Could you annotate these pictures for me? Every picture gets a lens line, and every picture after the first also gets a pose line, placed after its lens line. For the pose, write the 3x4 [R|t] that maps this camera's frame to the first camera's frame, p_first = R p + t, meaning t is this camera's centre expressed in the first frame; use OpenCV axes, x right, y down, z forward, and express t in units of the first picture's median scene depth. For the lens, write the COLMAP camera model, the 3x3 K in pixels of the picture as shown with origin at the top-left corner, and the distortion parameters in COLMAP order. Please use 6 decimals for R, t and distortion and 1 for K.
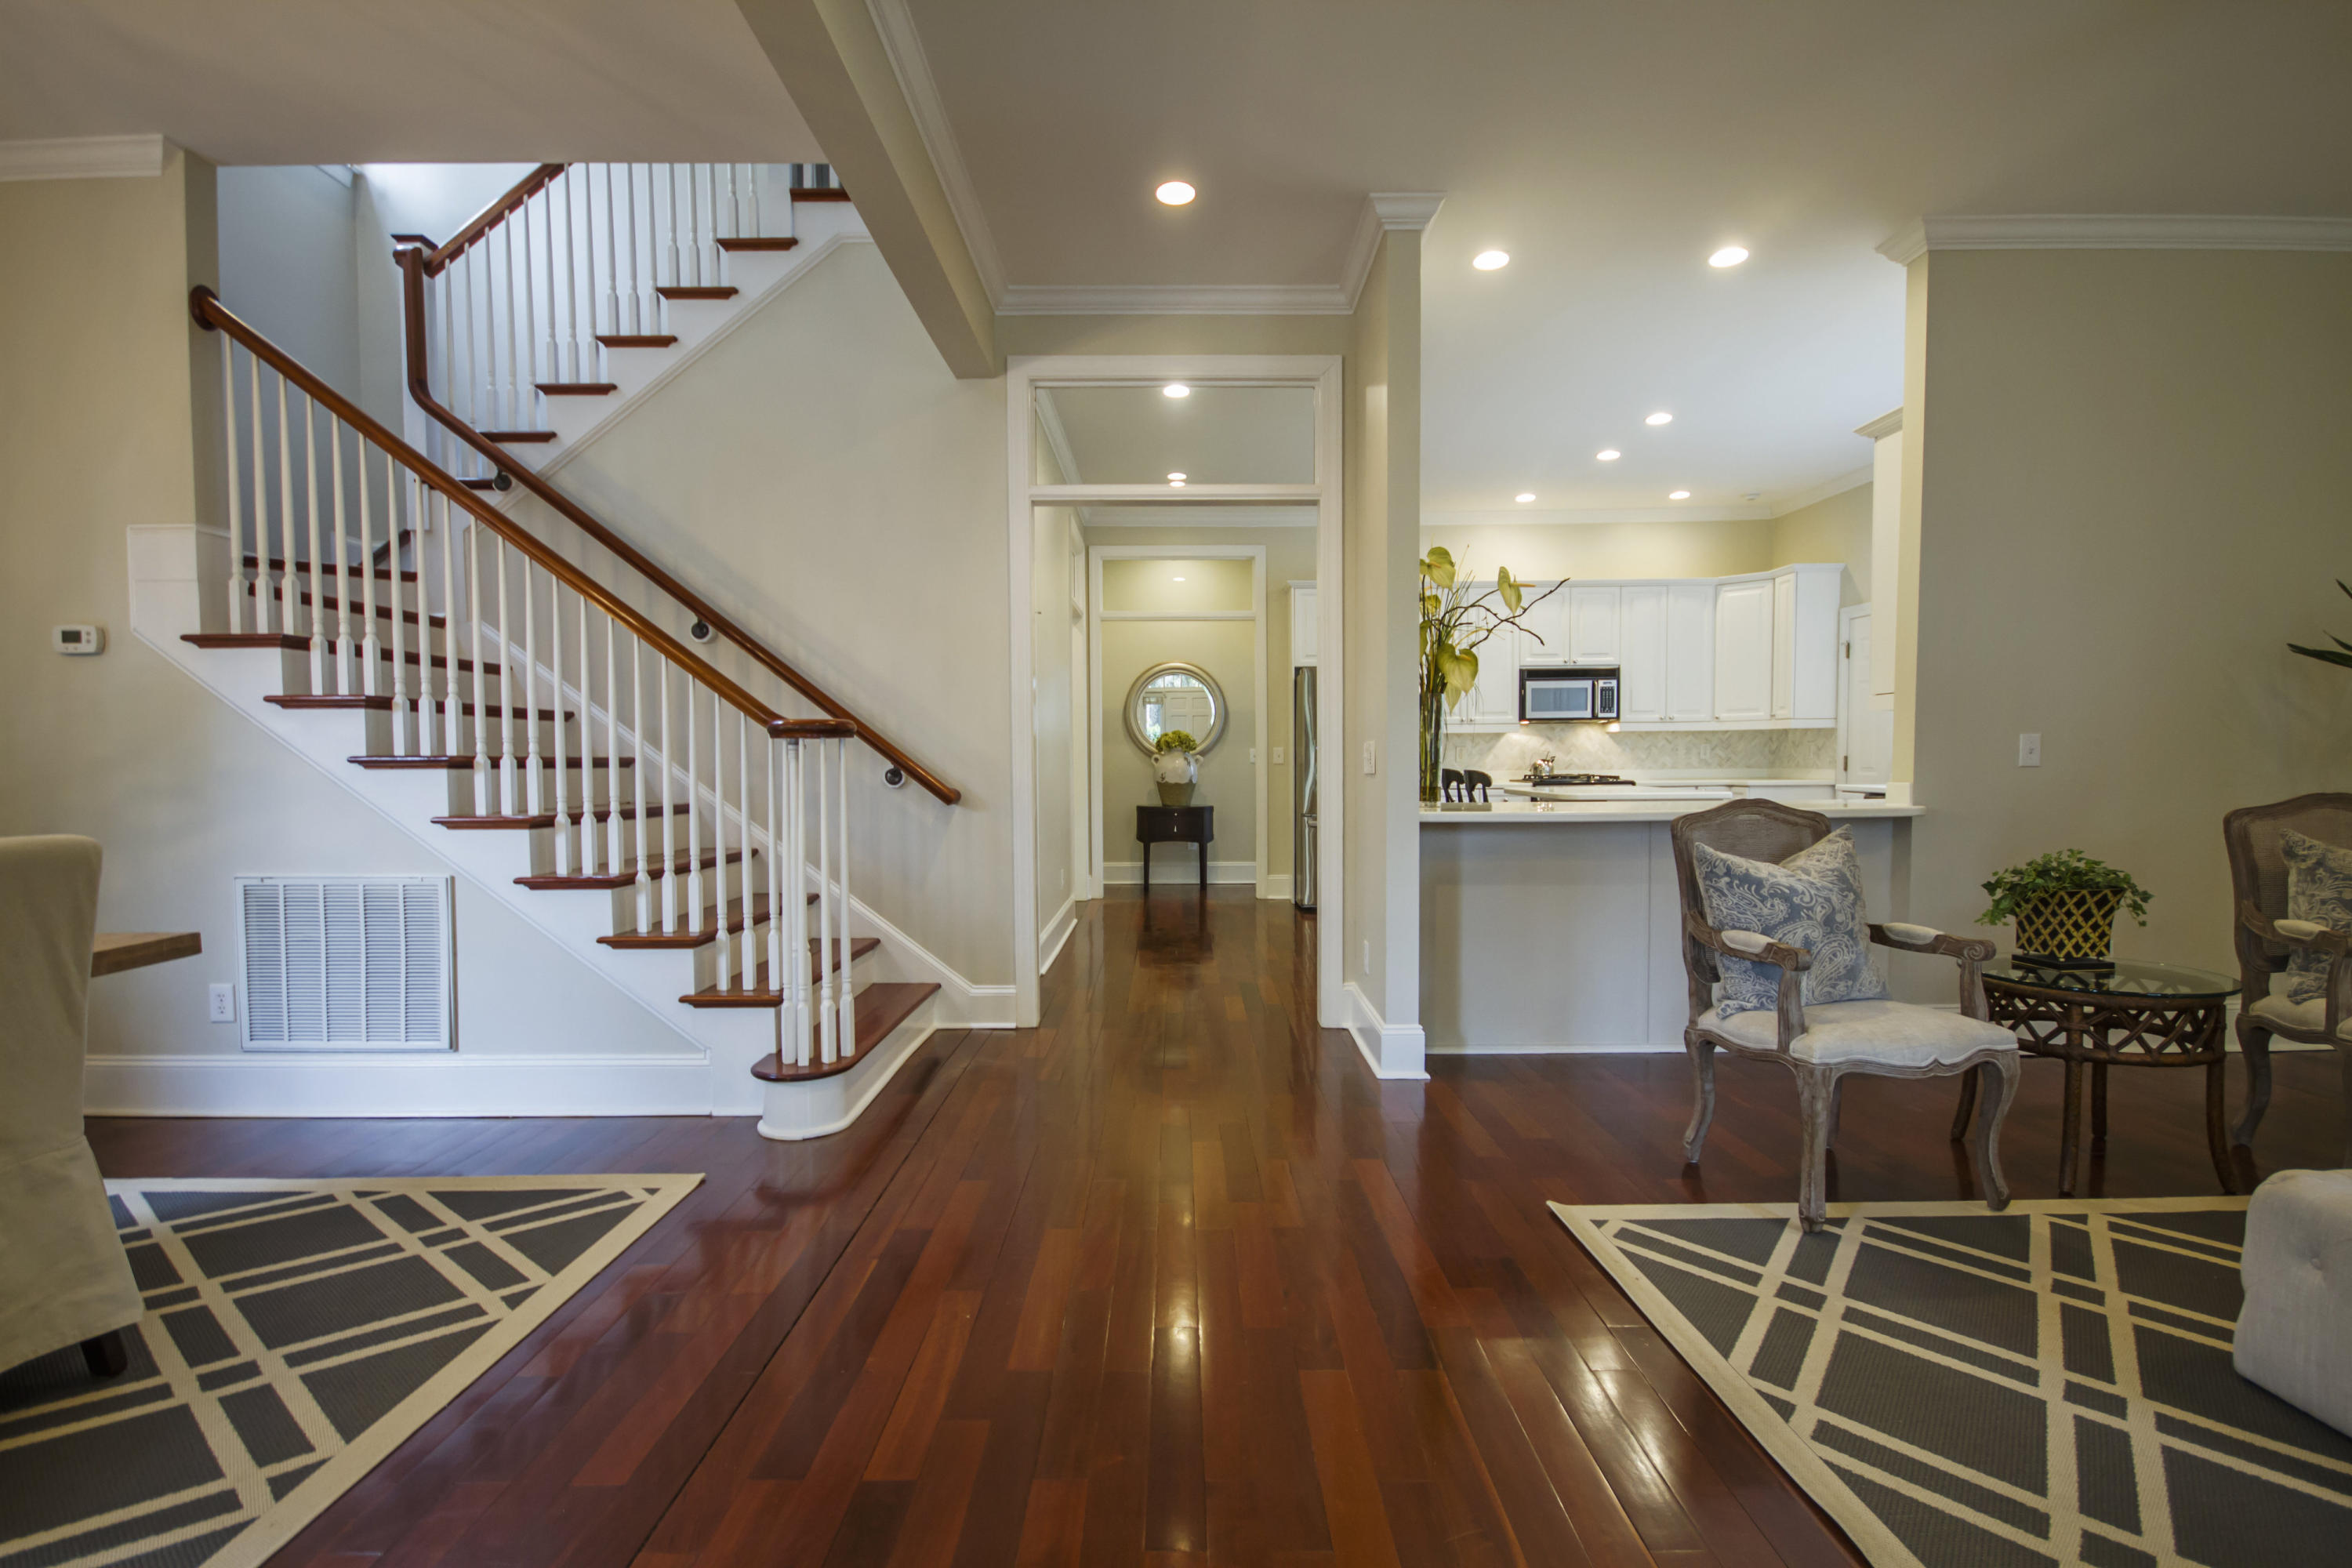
lens RADIAL K [[1090.9, 0, 1176.4], [0, 1090.9, 808.6], [0, 0, 1]] dist [0.003187, -0.008269]
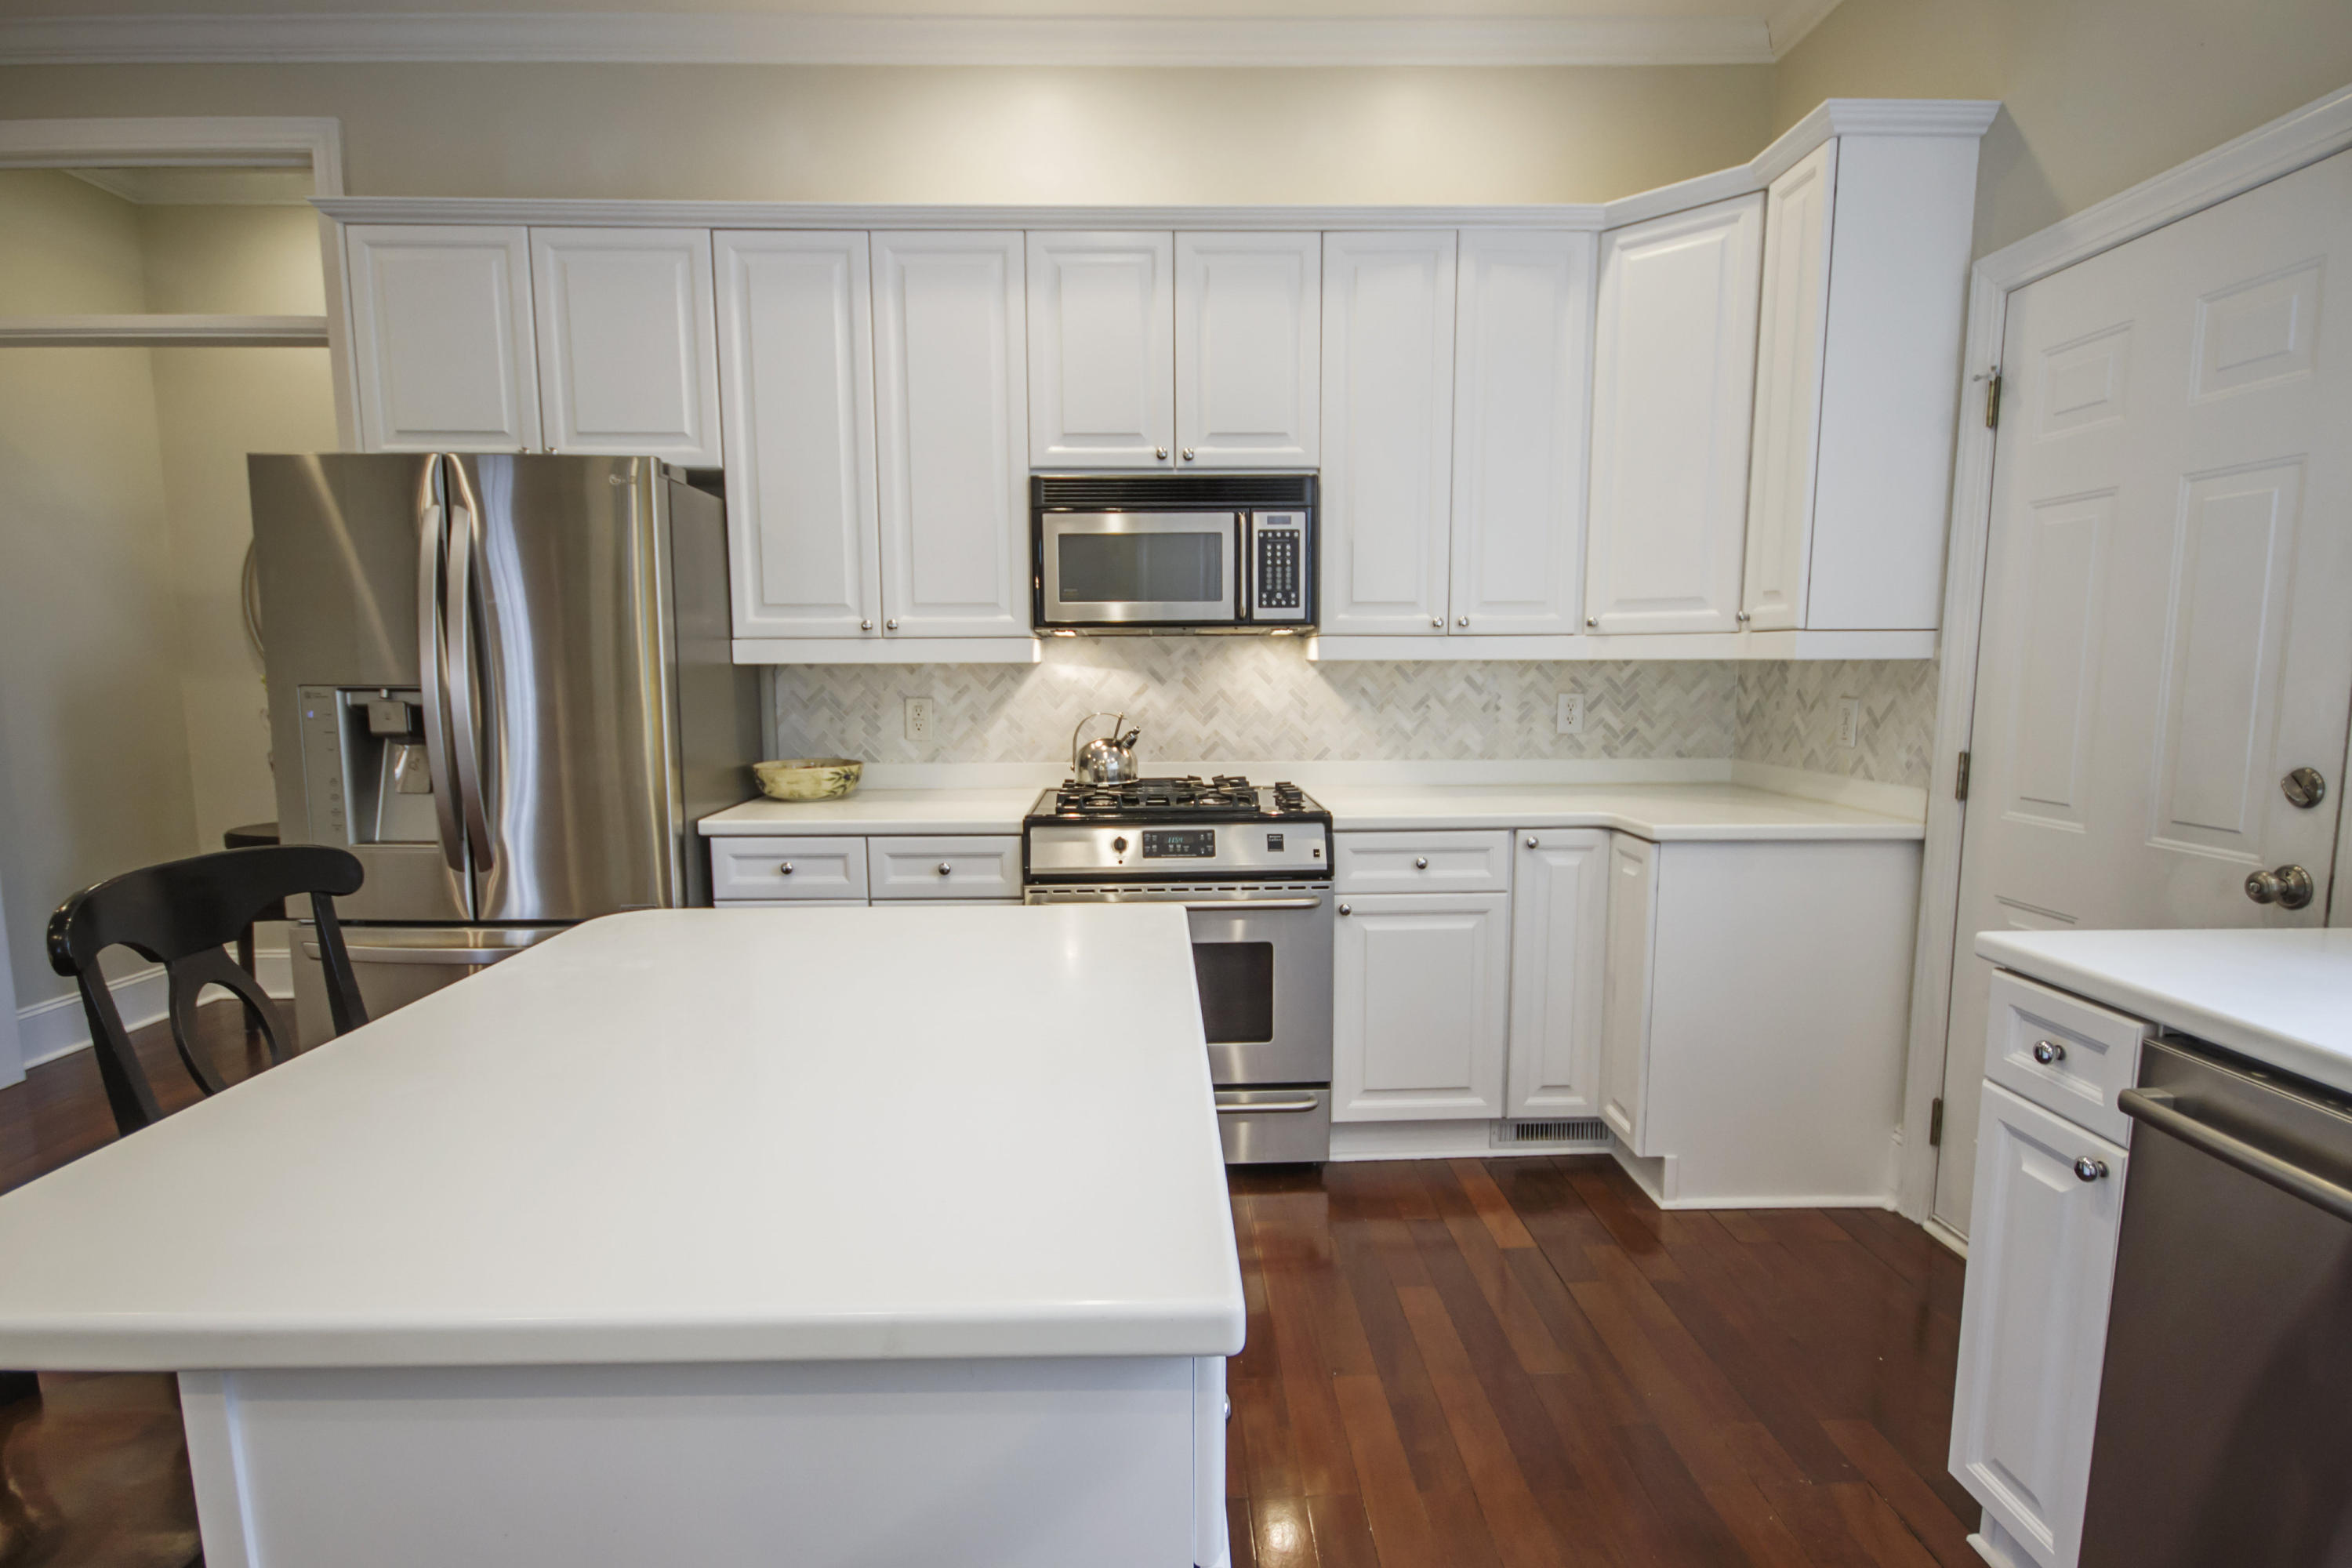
lens RADIAL K [[1173.9, 0, 1179.8], [0, 1173.9, 809.4], [0, 0, 1]] dist [-0.002410, -0.000391]
pose [[0.999540, 0.002294, 0.030250, 0.353543], [-0.004718, 0.996759, 0.080303, -0.053715], [-0.029968, -0.080409, 0.996311, 0.625699]]
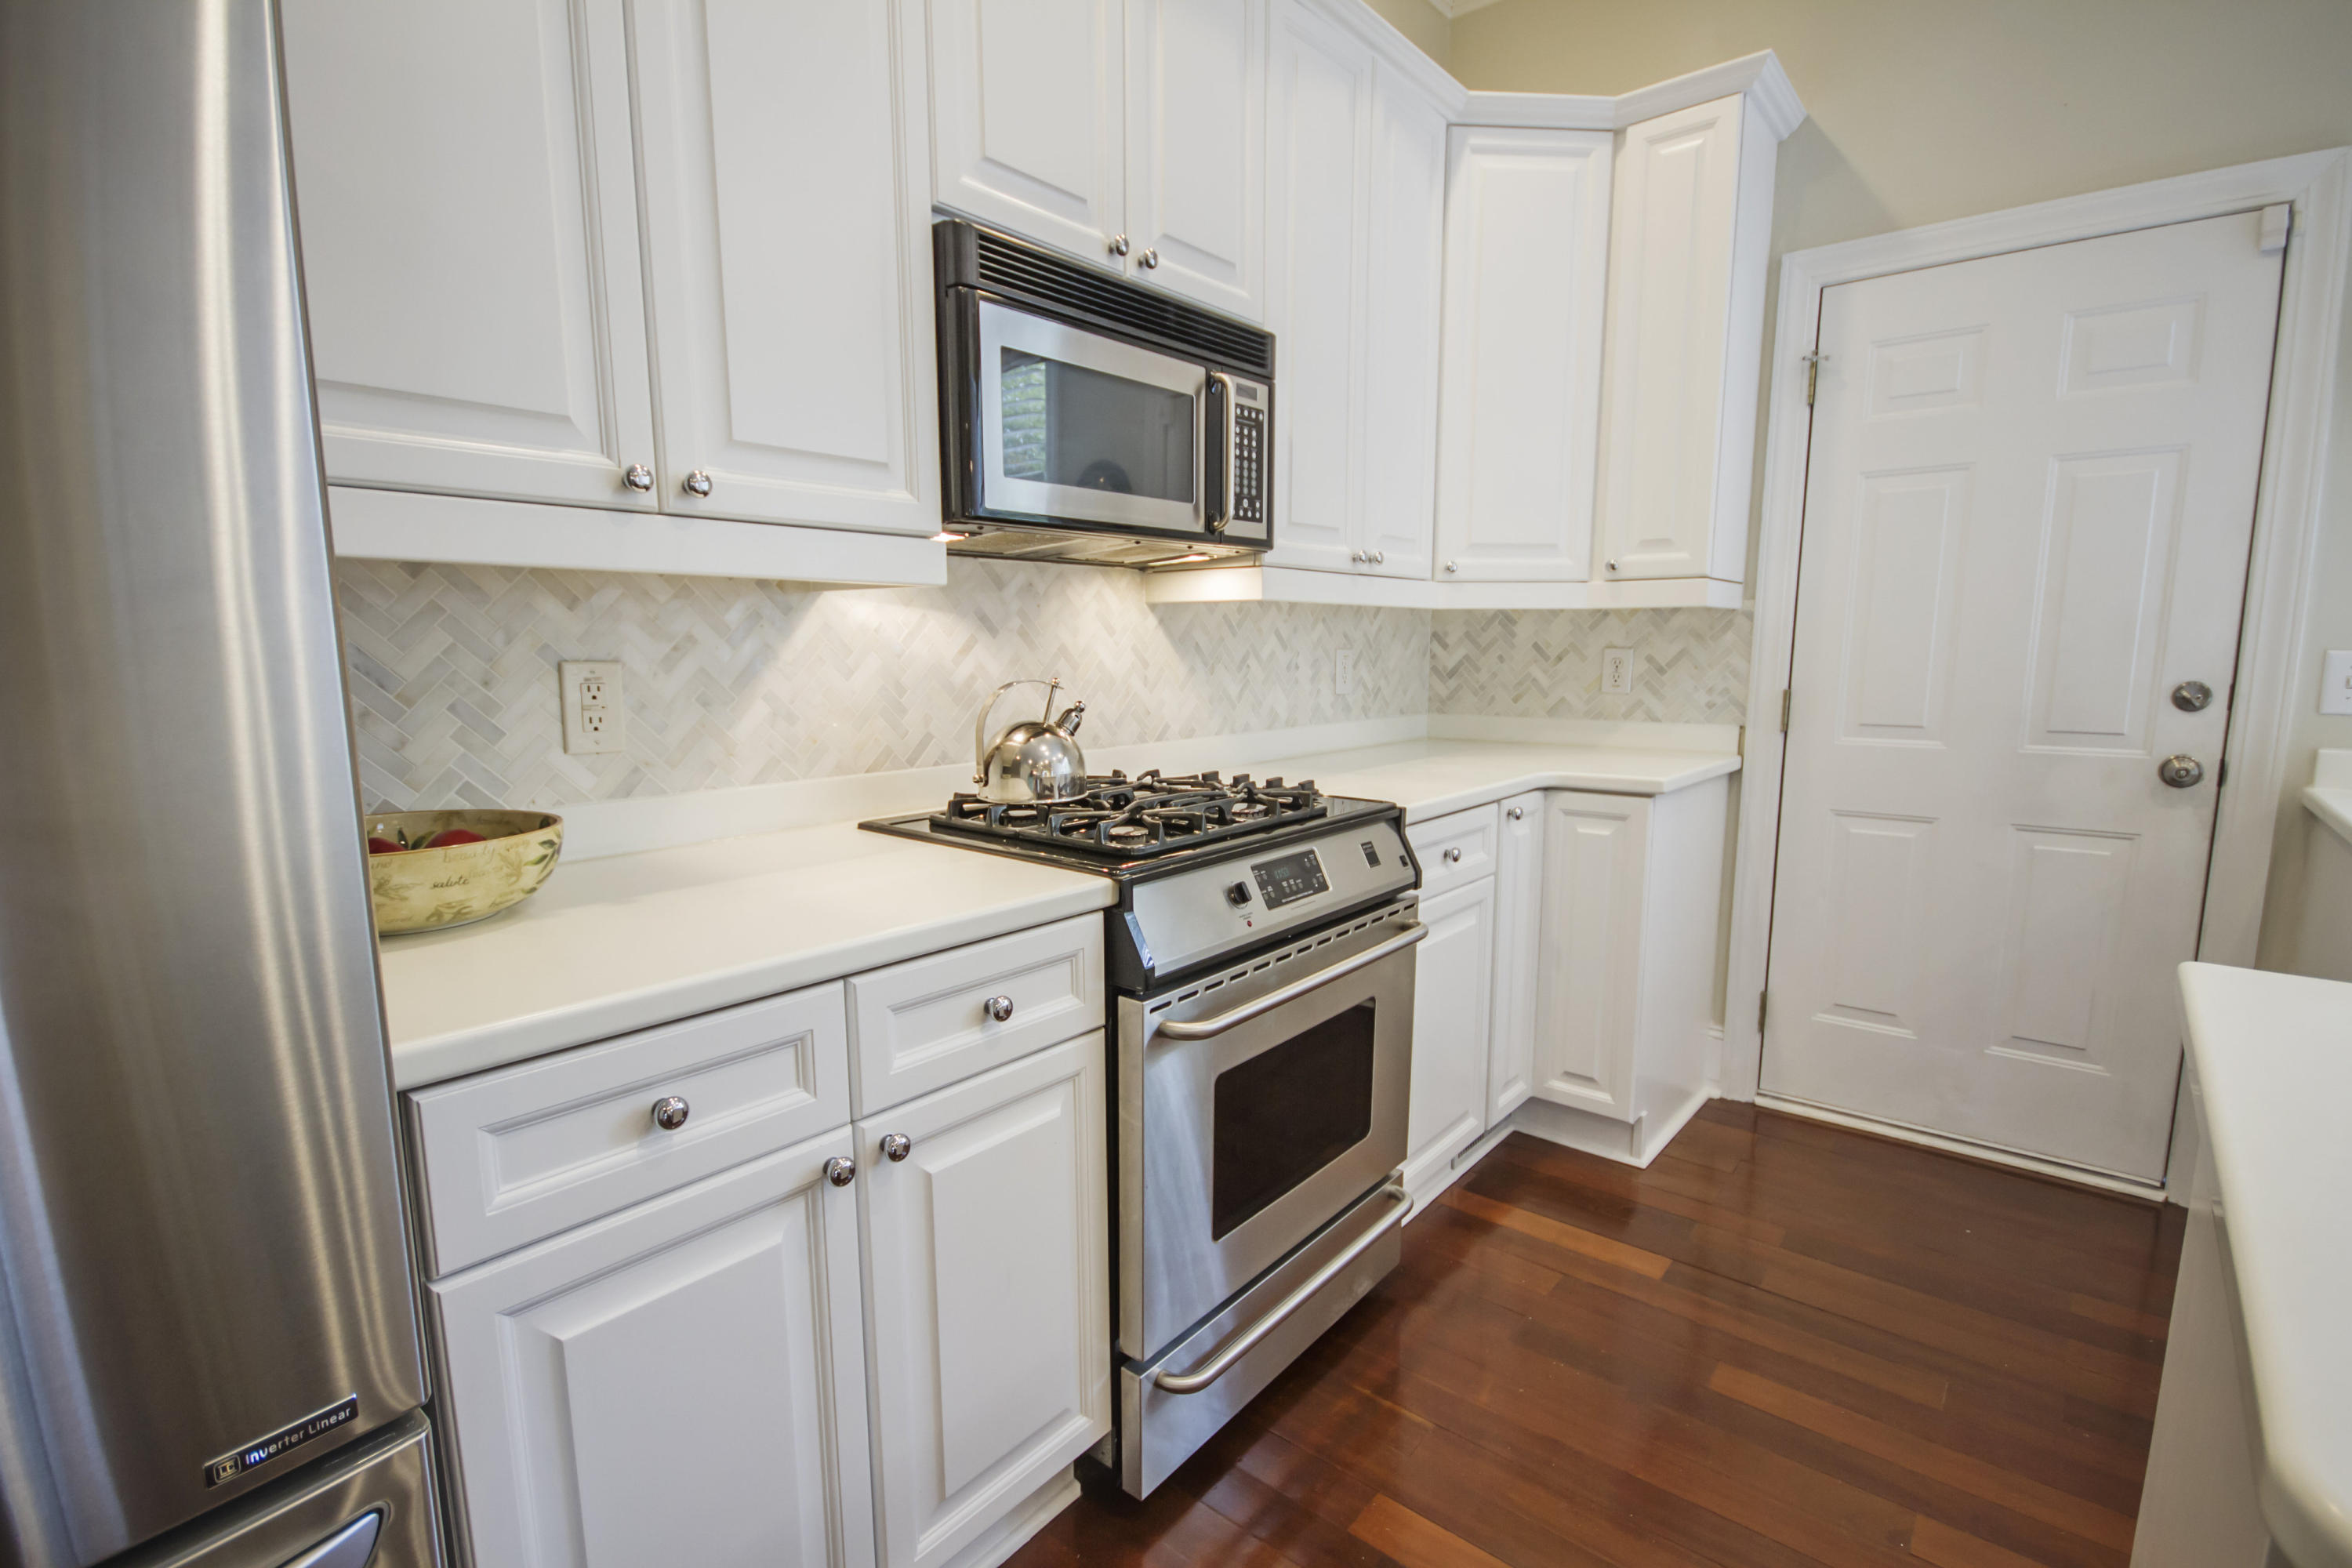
lens RADIAL K [[1083.7, 0, 1179.1], [0, 1083.7, 809.9], [0, 0, 1]] dist [-0.000098, -0.000056]
pose [[0.640127, -0.108332, 0.760593, 0.196967], [0.032367, 0.992932, 0.114184, -0.052254], [-0.767587, -0.048474, 0.639109, 0.858798]]
